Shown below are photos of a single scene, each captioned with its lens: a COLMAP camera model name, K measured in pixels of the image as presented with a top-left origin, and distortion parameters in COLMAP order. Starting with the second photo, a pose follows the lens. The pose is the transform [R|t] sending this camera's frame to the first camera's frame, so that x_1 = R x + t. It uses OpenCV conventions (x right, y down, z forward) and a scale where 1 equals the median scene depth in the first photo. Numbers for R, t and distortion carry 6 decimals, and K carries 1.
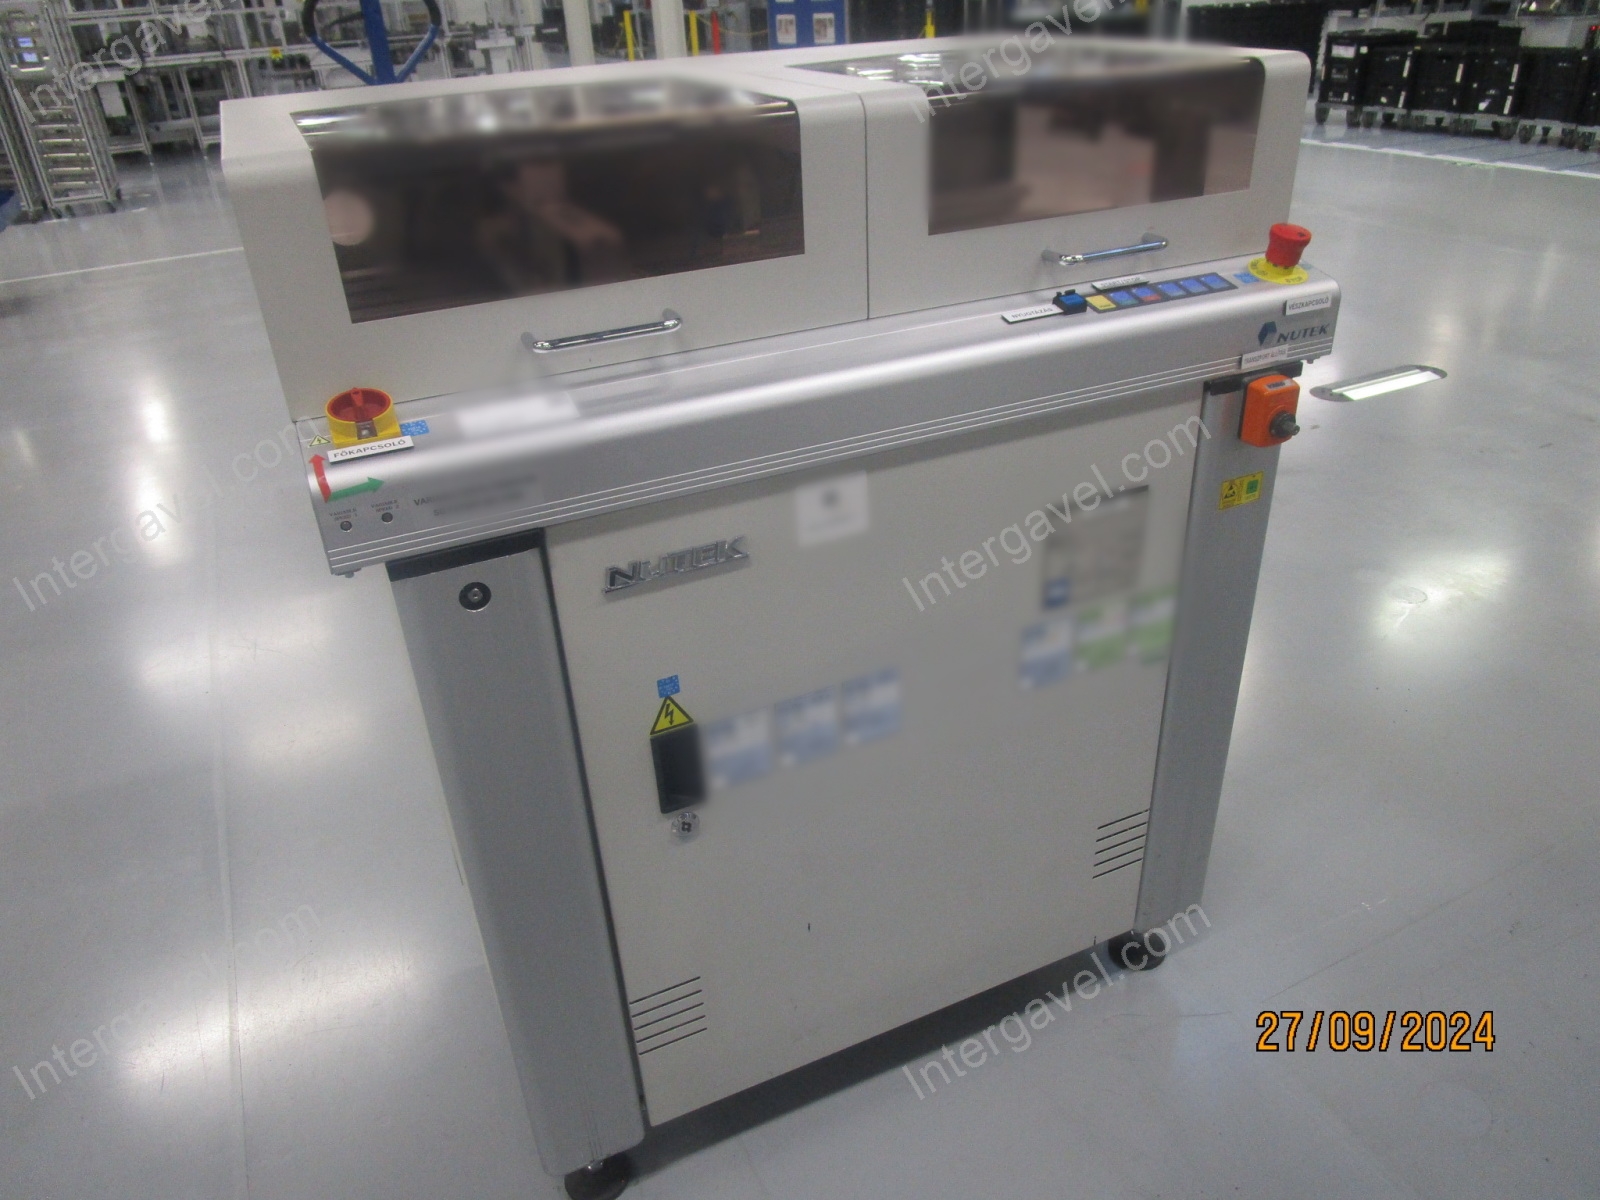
lens RADIAL K [[1149.8, 0, 800.0], [0, 1149.8, 600.0], [0, 0, 1]] dist [-0.023833, -0.003544]
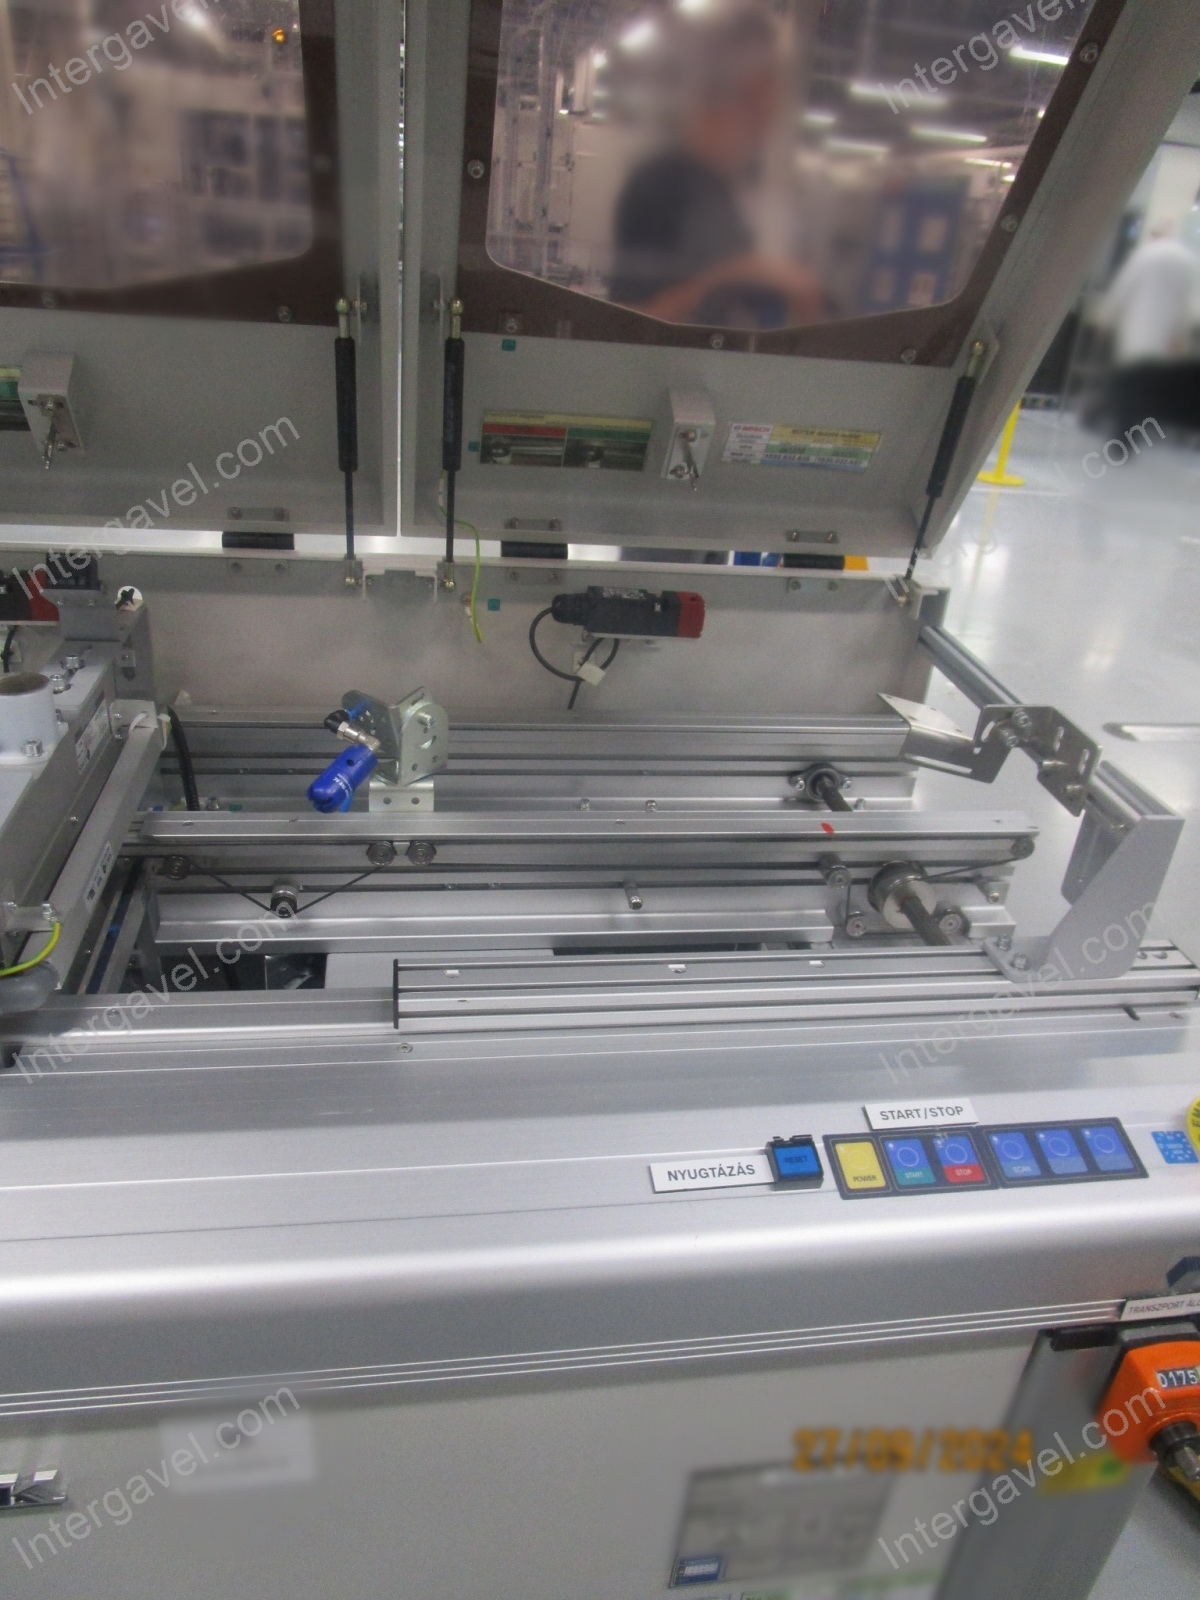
lens RADIAL K [[1169.7, 0, 596.5], [0, 1169.7, 774.7], [0, 0, 1]] dist [0.009579, -0.000240]
pose [[0.955436, 0.236998, -0.175992, 0.208184], [-0.244284, 0.969484, -0.020634, -0.419344], [0.165731, 0.062706, 0.984175, 0.448479]]
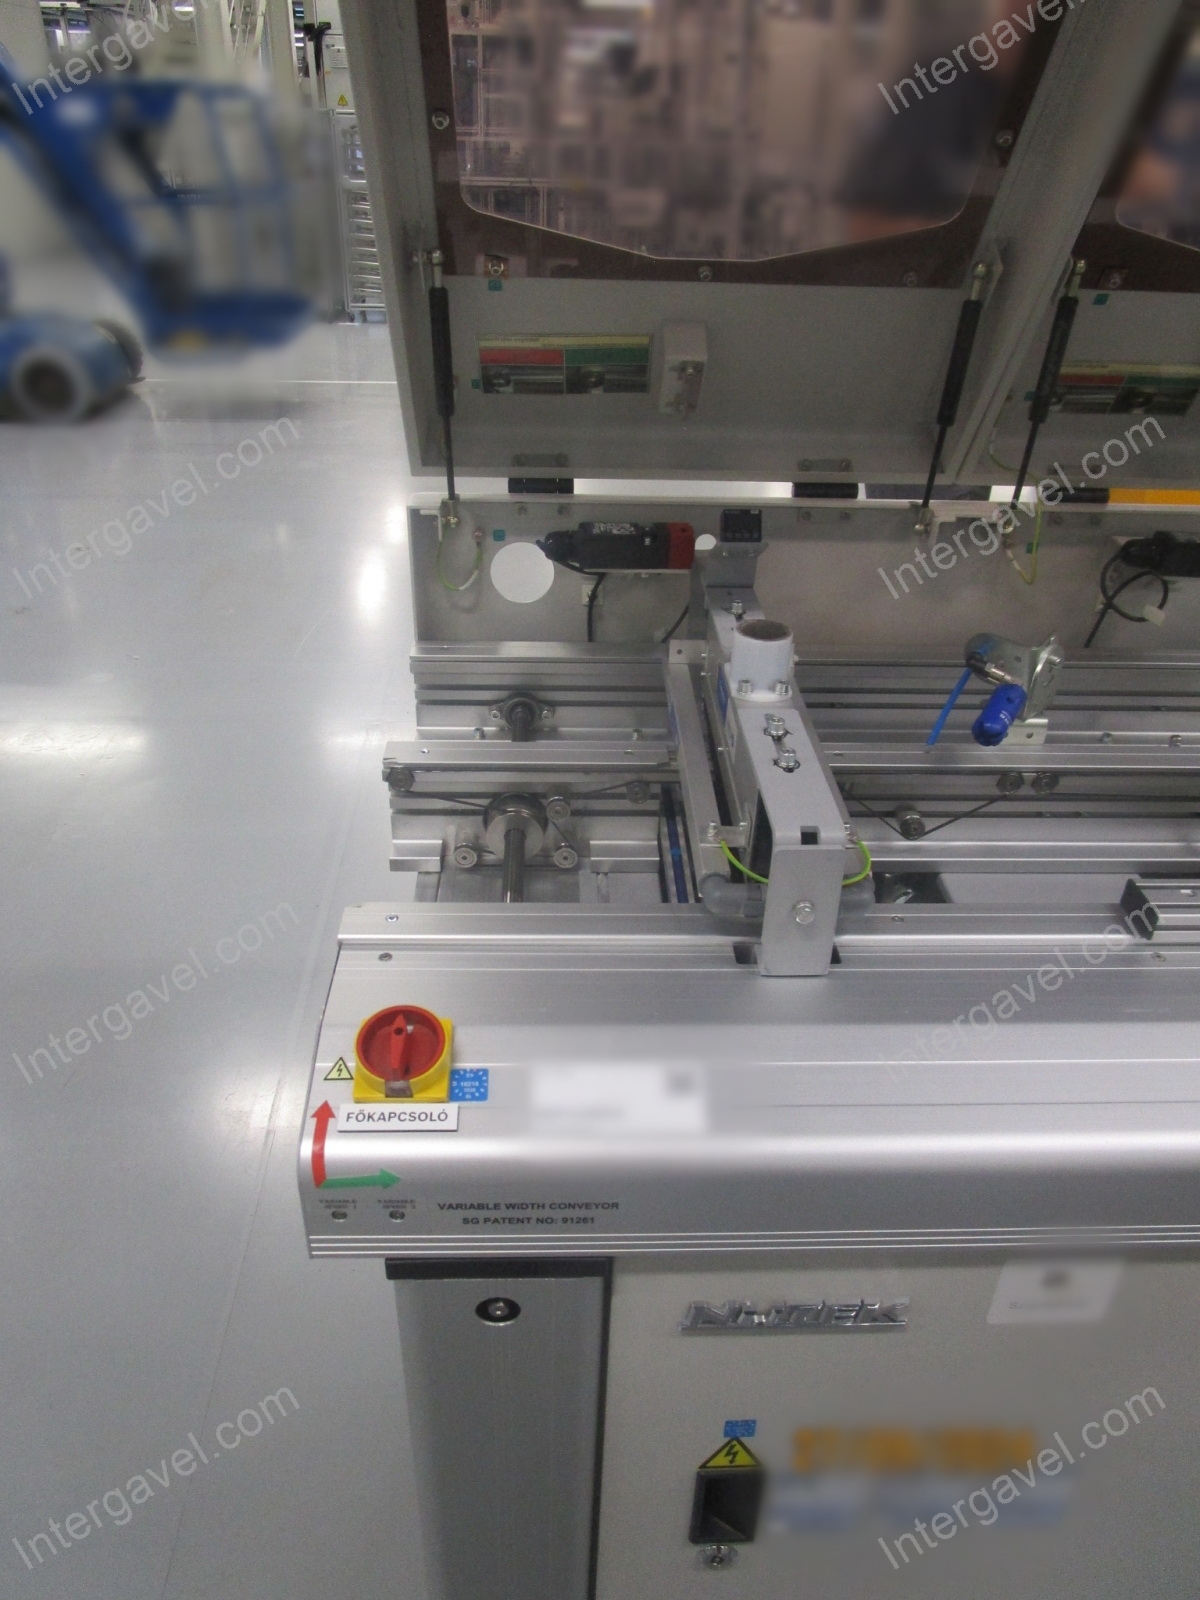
lens RADIAL K [[1120.9, 0, 600.0], [0, 1120.9, 800.0], [0, 0, 1]] dist [-0.039648, -0.000388]
pose [[0.921724, 0.264713, -0.283464, -0.103271], [-0.247940, 0.964185, 0.094192, -0.338022], [0.298246, -0.016537, 0.954346, 0.334269]]
